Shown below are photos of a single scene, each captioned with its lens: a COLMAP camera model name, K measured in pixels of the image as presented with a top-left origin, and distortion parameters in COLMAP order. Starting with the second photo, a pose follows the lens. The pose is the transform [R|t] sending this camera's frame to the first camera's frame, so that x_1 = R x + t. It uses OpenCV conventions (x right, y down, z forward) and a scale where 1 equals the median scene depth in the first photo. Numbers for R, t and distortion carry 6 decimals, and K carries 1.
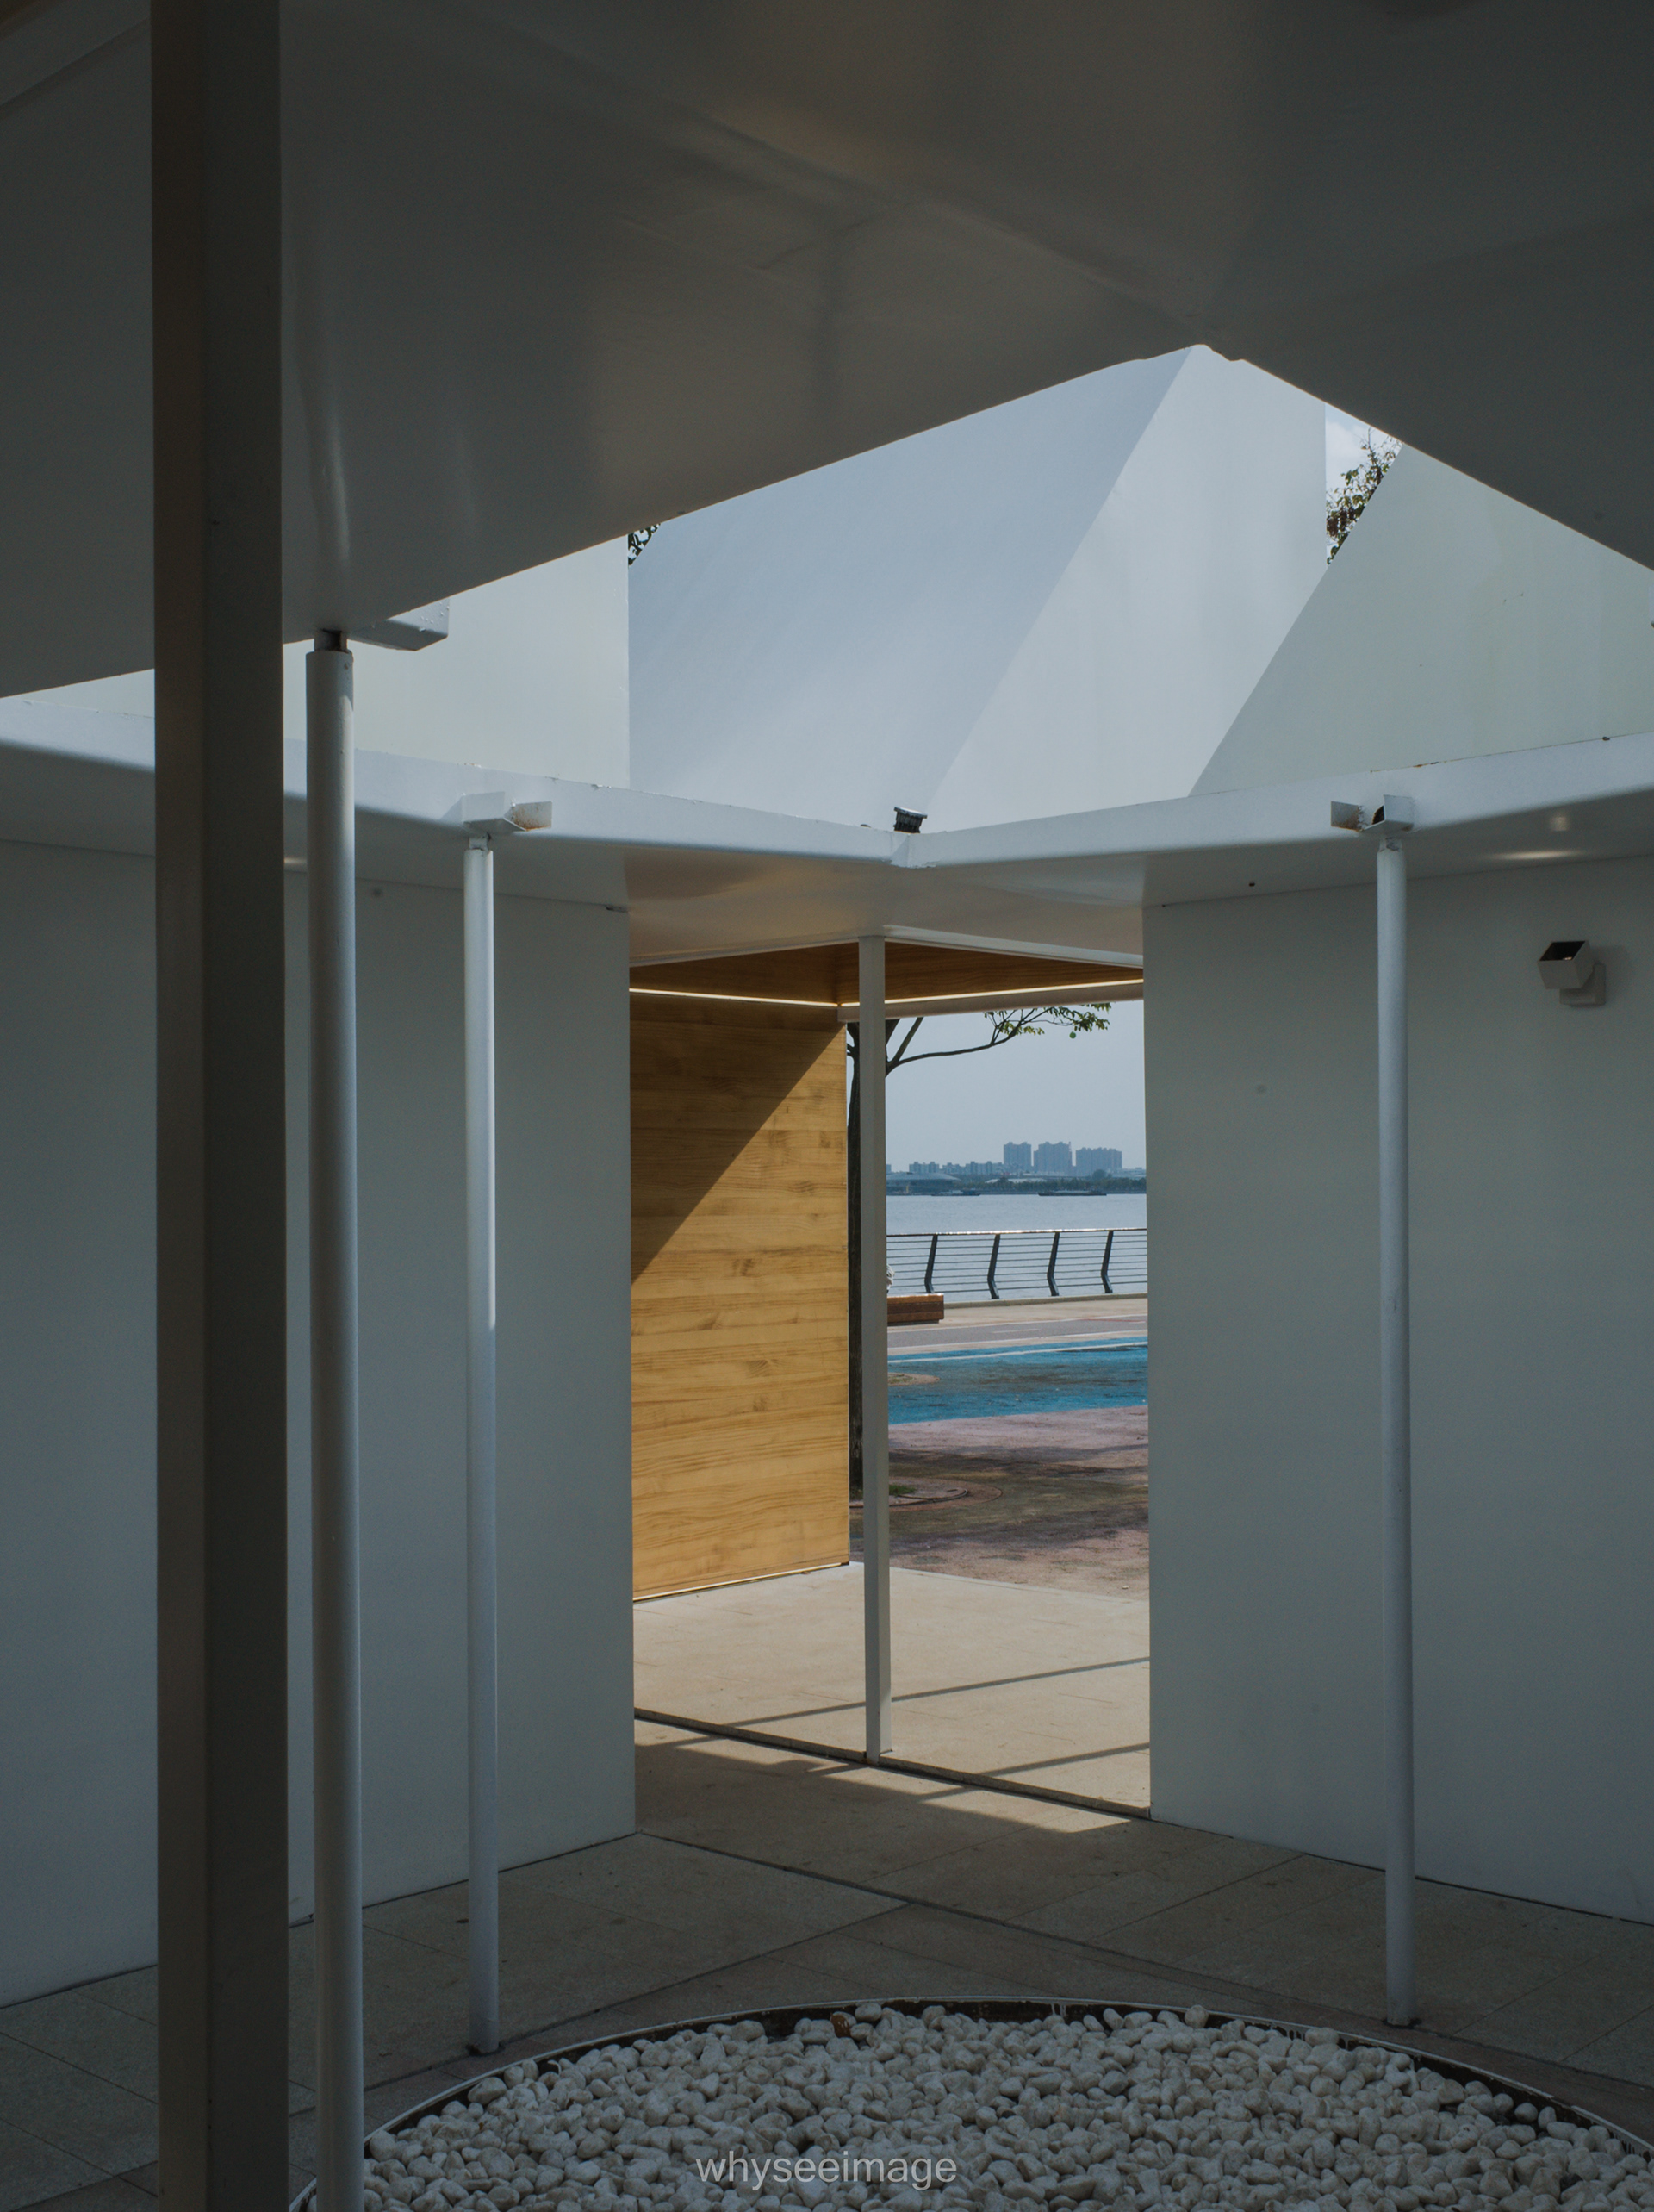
lens RADIAL K [[2555.7, 0, 827.0], [0, 2555.7, 1106.0], [0, 0, 1]] dist [-0.059494, -0.006256]
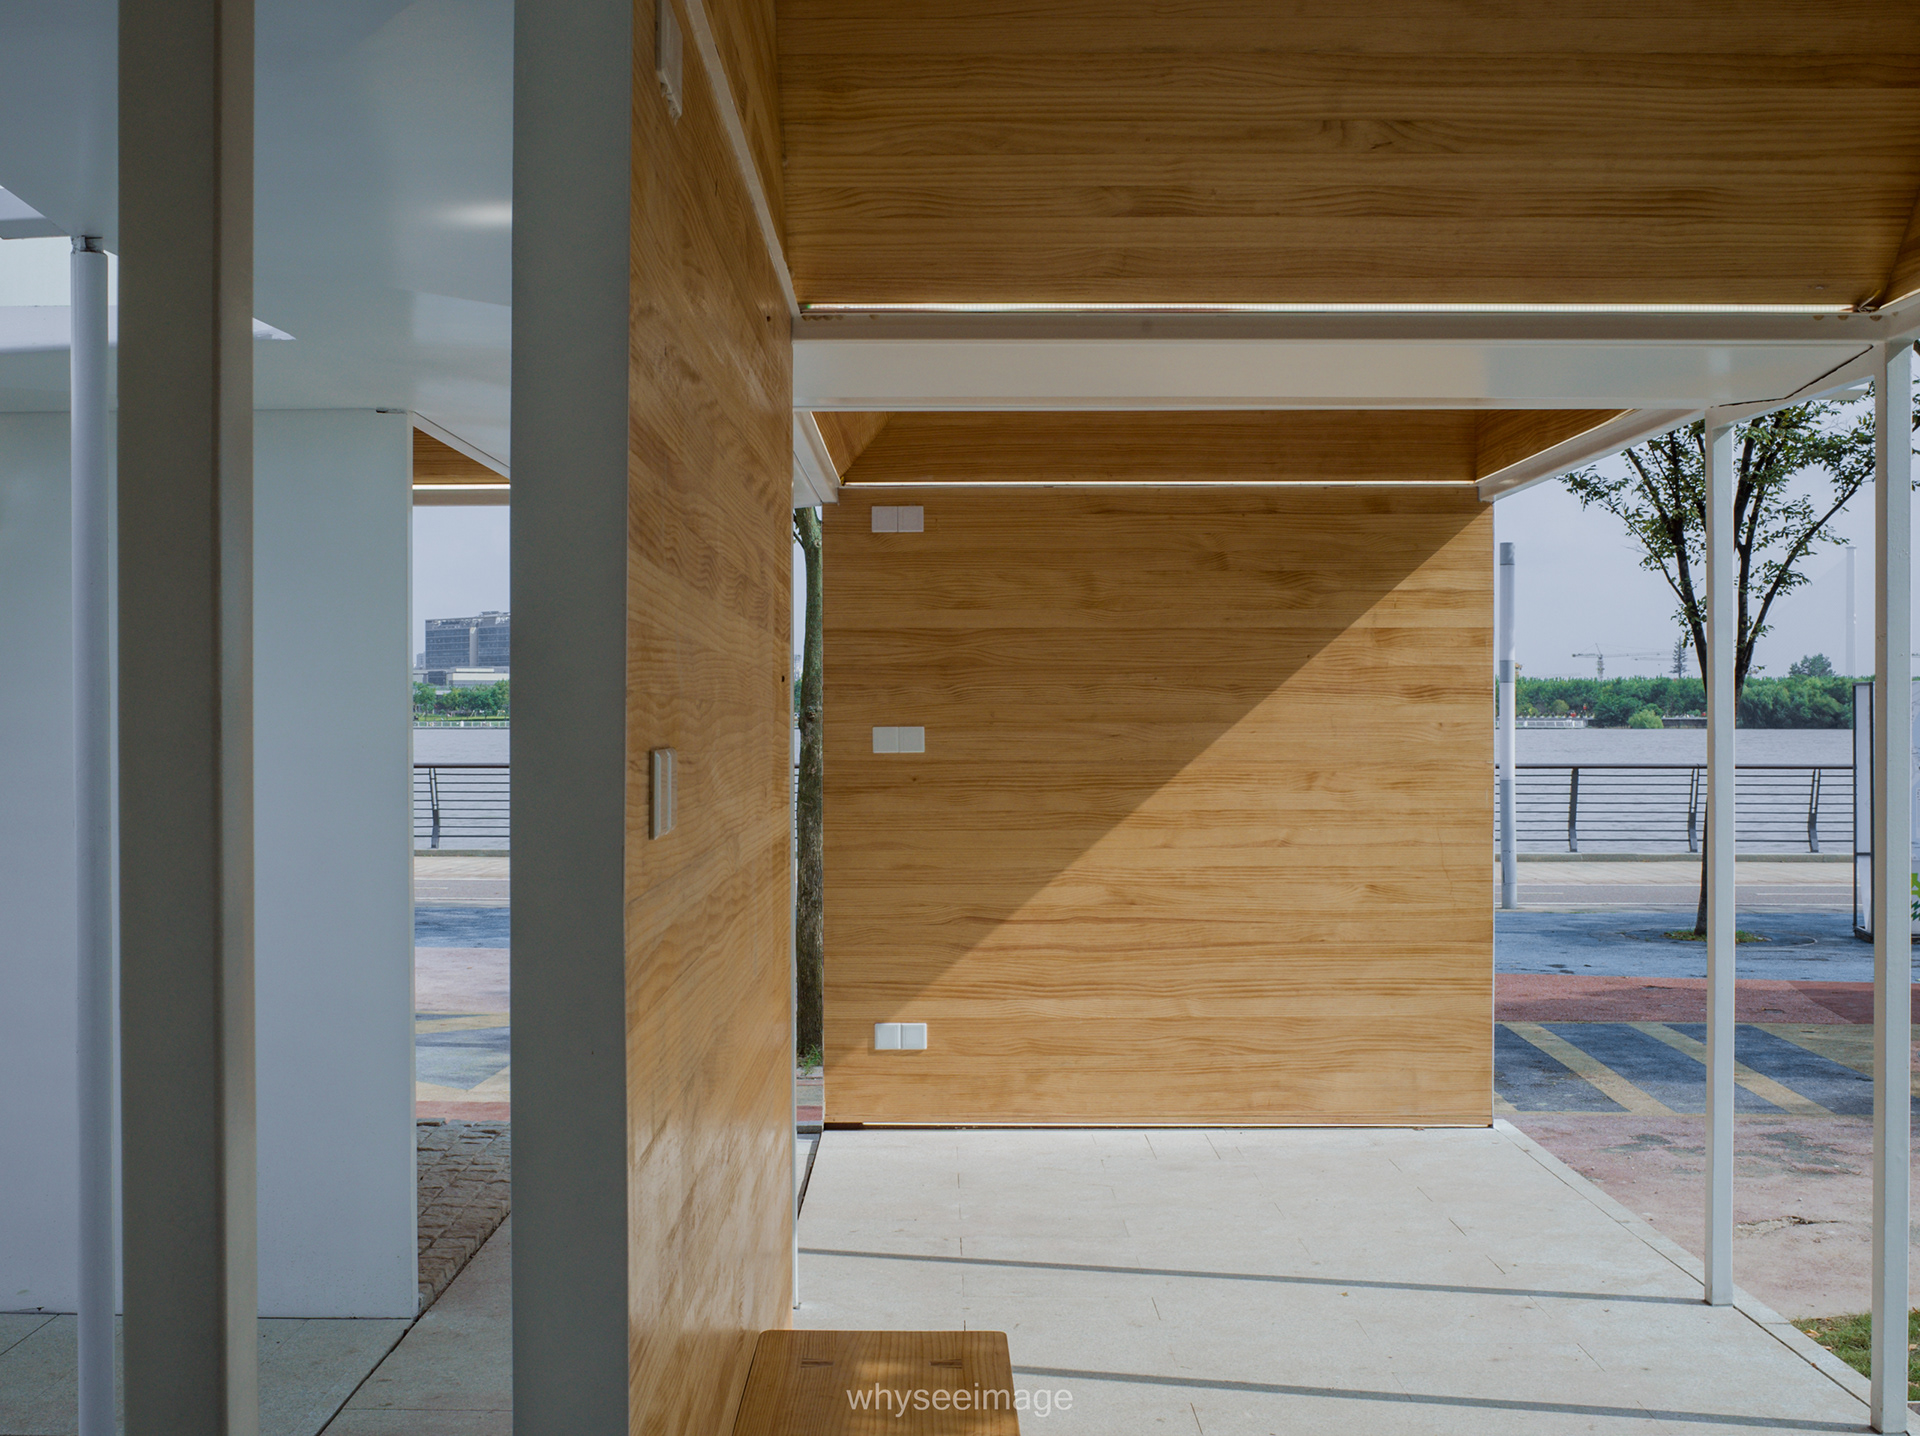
lens RADIAL K [[2218.6, 0, 960.0], [0, 2218.6, 718.0], [0, 0, 1]] dist [-0.059494, -0.006256]
pose [[0.646377, 0.008915, -0.762966, 0.484112], [0.018601, 0.999450, 0.027437, 0.017290], [0.762792, -0.031927, 0.645856, 0.399528]]
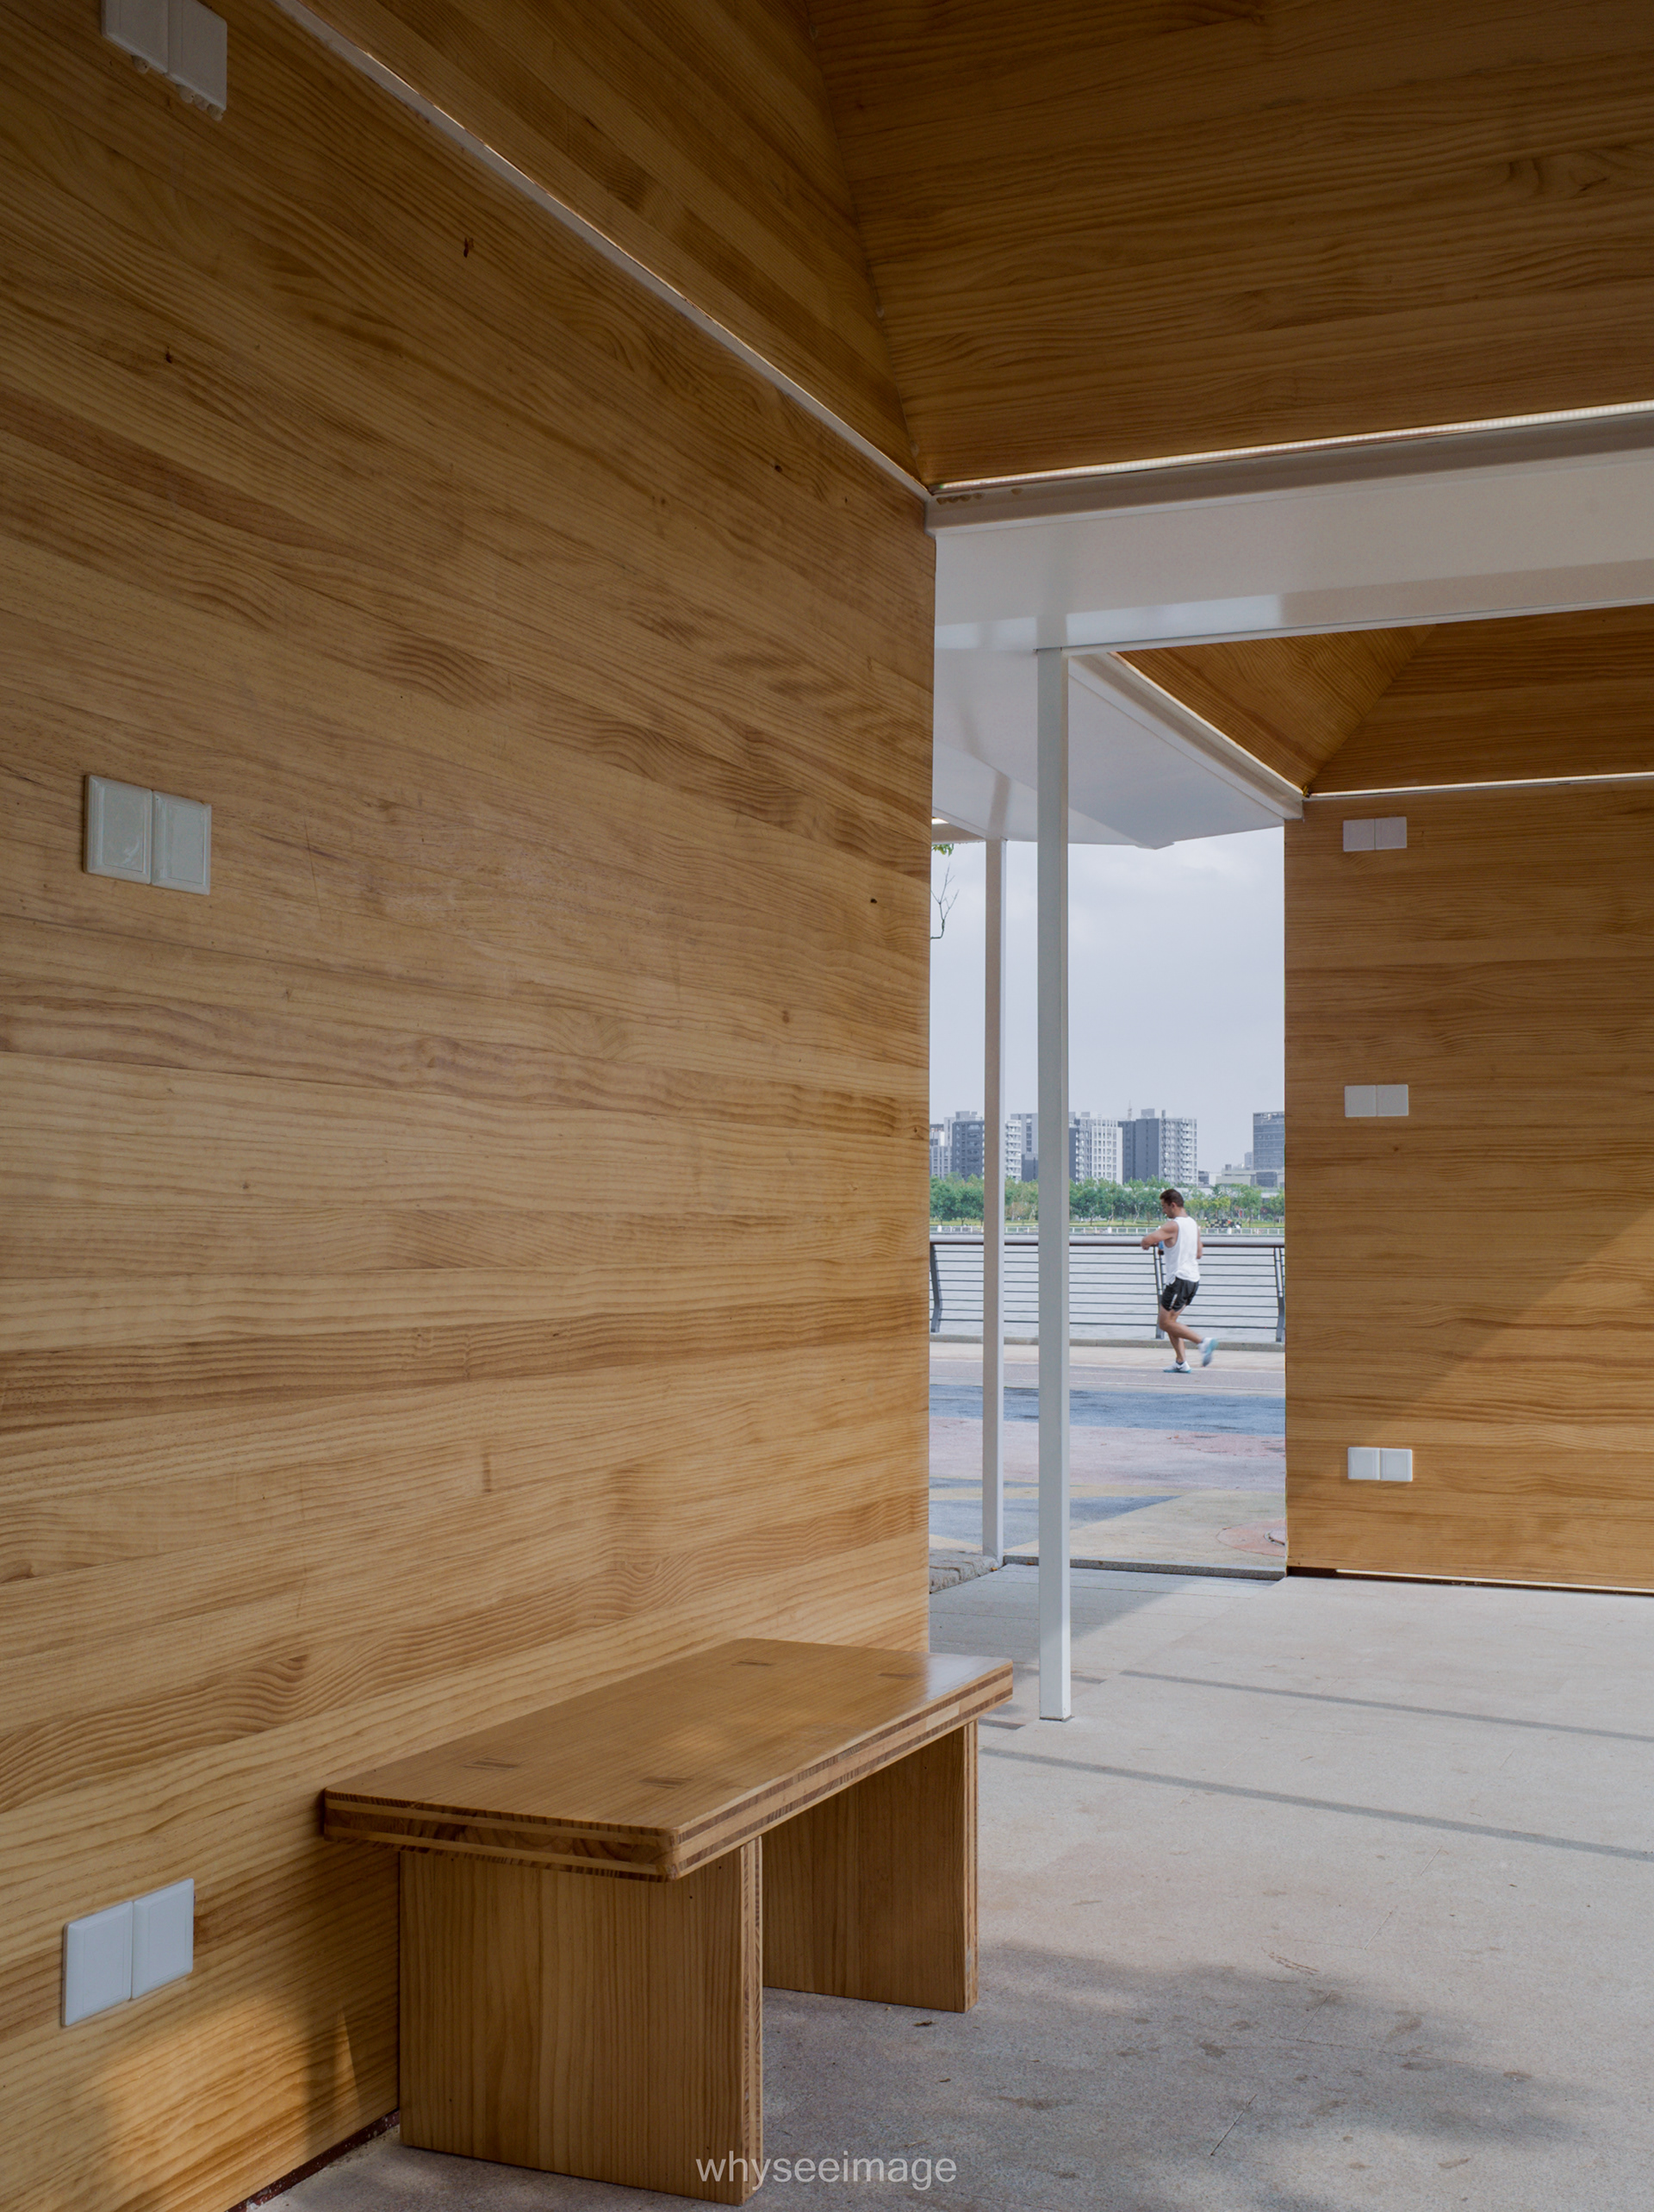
lens RADIAL K [[2571.4, 0, 827.0], [0, 2571.4, 1106.0], [0, 0, 1]] dist [0.006896, -0.027384]
pose [[0.294410, -0.033690, -0.955085, 0.541674], [0.022047, 0.999352, -0.028455, 0.068400], [0.955425, -0.012680, 0.294962, 0.523852]]
